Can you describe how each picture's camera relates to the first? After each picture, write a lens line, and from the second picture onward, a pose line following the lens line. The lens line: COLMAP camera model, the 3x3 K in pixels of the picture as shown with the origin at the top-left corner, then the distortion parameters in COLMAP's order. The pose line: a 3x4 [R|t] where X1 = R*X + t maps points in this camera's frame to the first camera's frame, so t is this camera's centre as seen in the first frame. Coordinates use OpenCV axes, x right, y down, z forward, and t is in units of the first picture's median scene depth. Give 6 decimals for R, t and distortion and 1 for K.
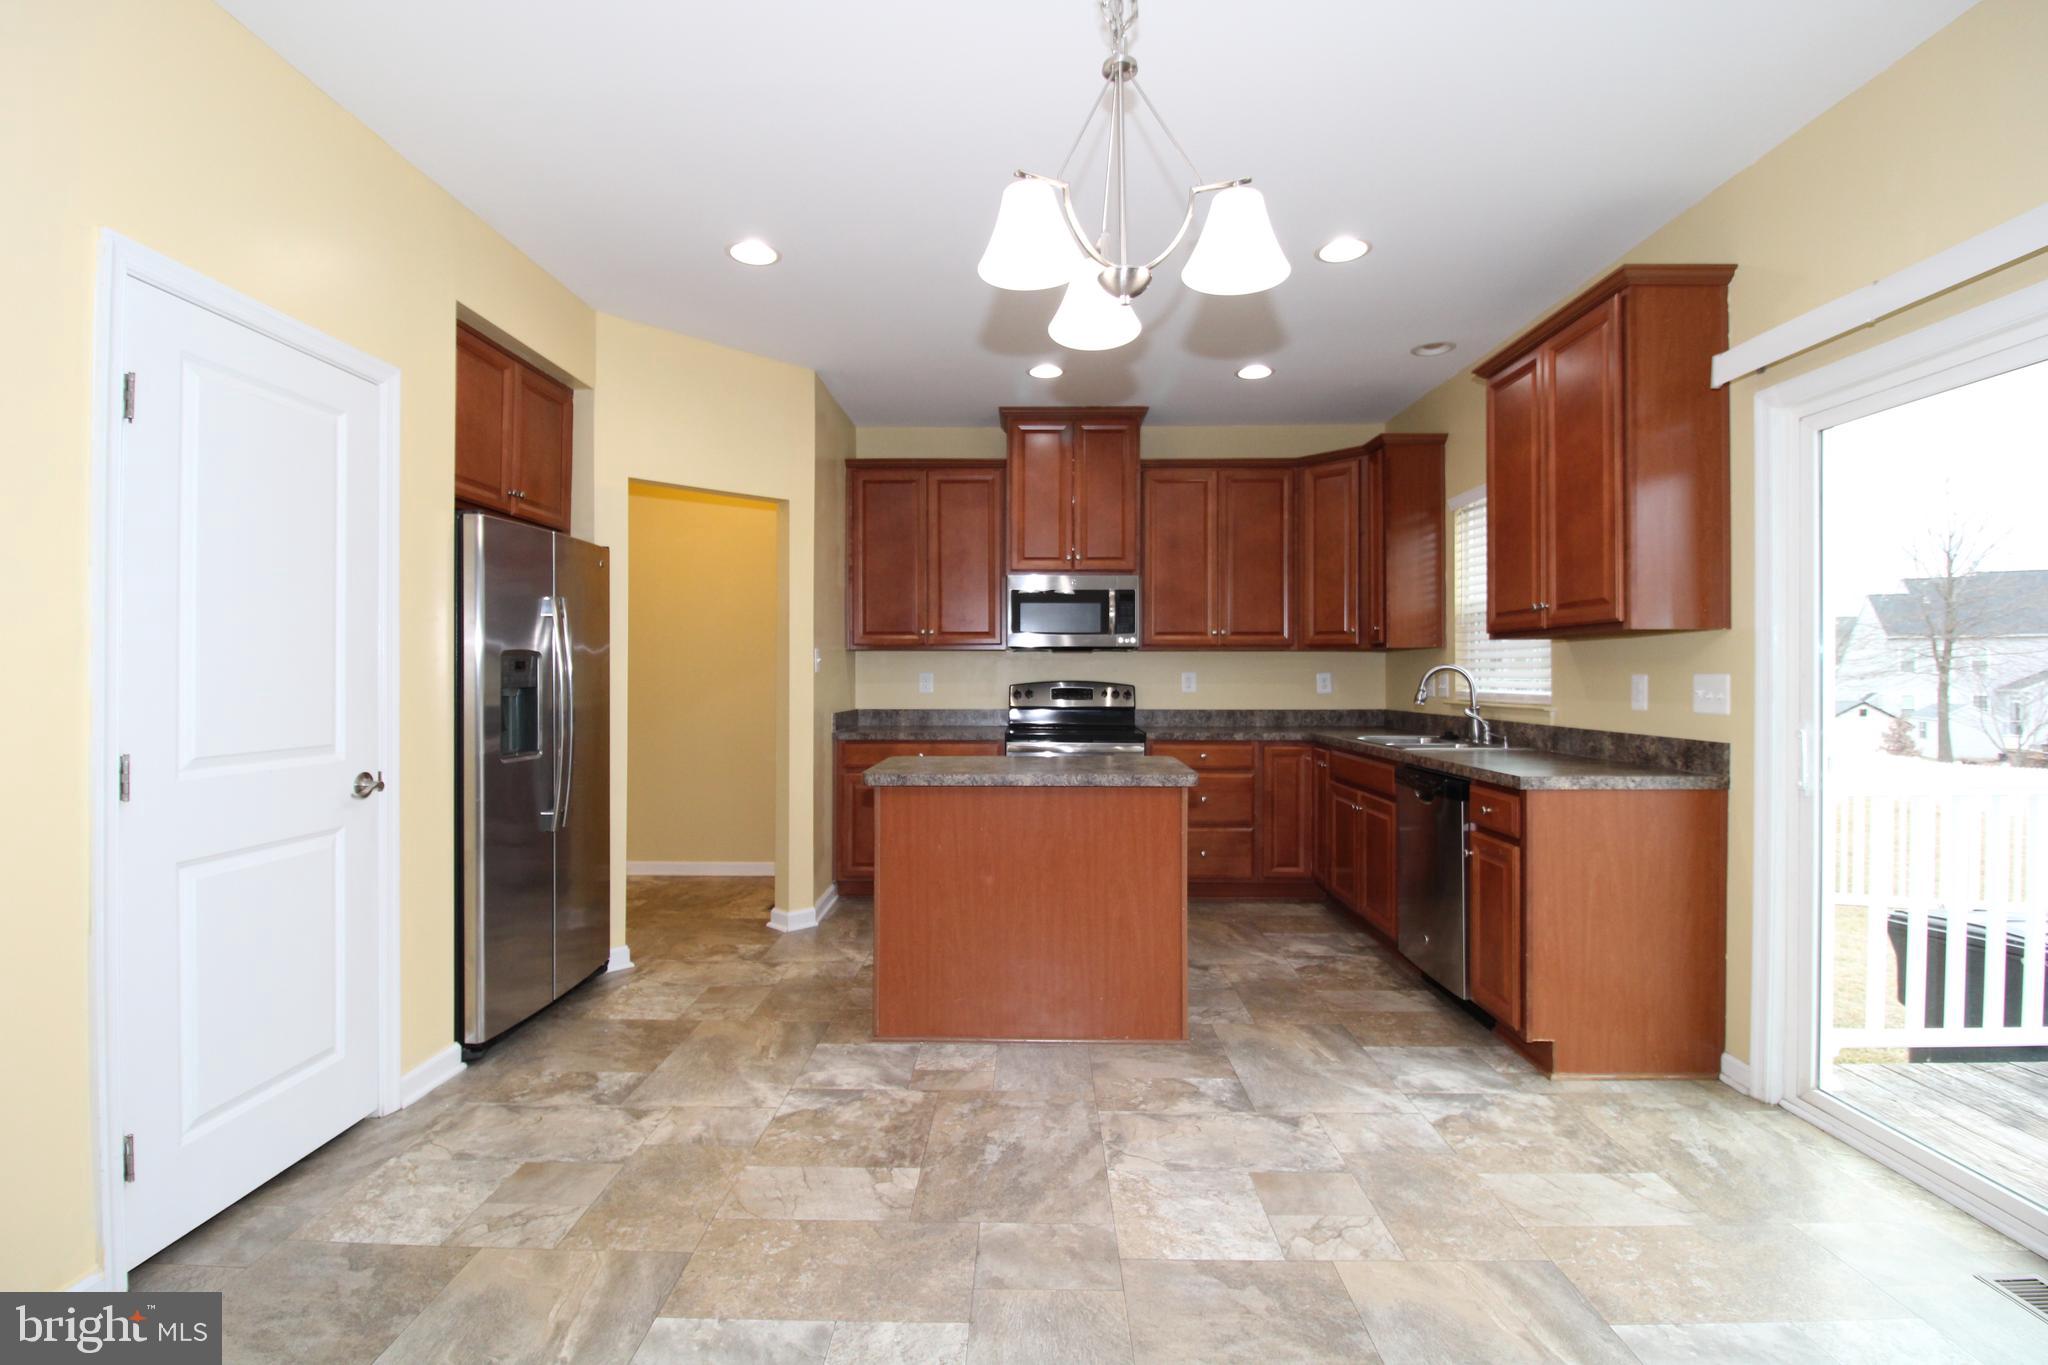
lens RADIAL K [[955.2, 0, 1016.7], [0, 955.2, 675.1], [0, 0, 1]] dist [-0.019009, -0.000905]
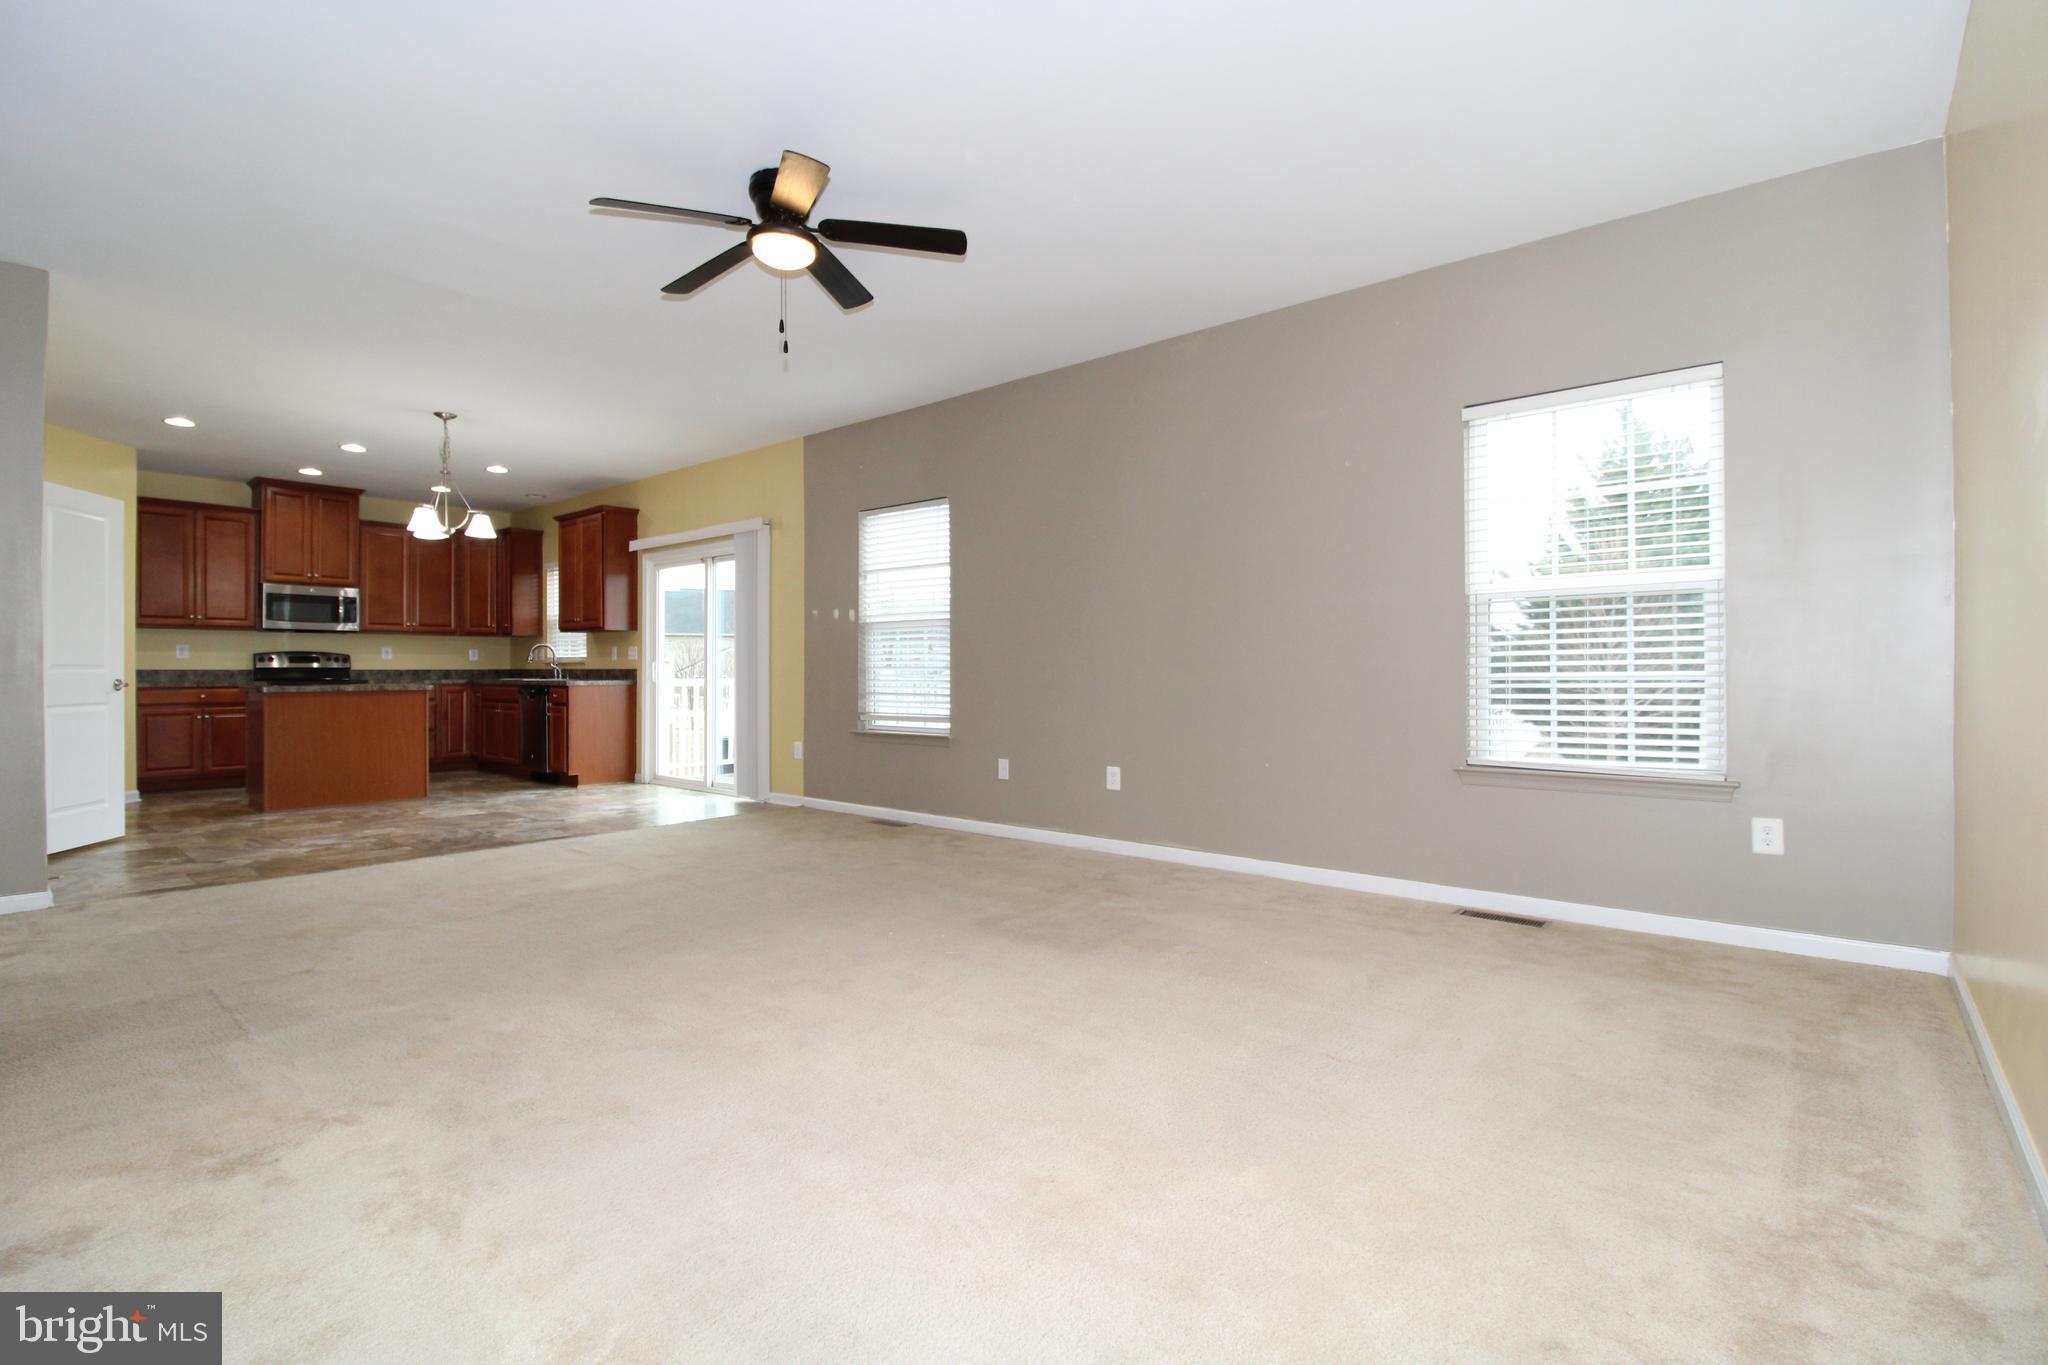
lens RADIAL K [[955.2, 0, 1014.8], [0, 955.2, 668.7], [0, 0, 1]] dist [-0.019009, -0.000905]
pose [[0.642615, -0.000403, 0.766189, -0.461576], [-0.001287, 0.999998, 0.001606, 0.037194], [-0.766188, -0.002018, 0.642613, -1.089972]]
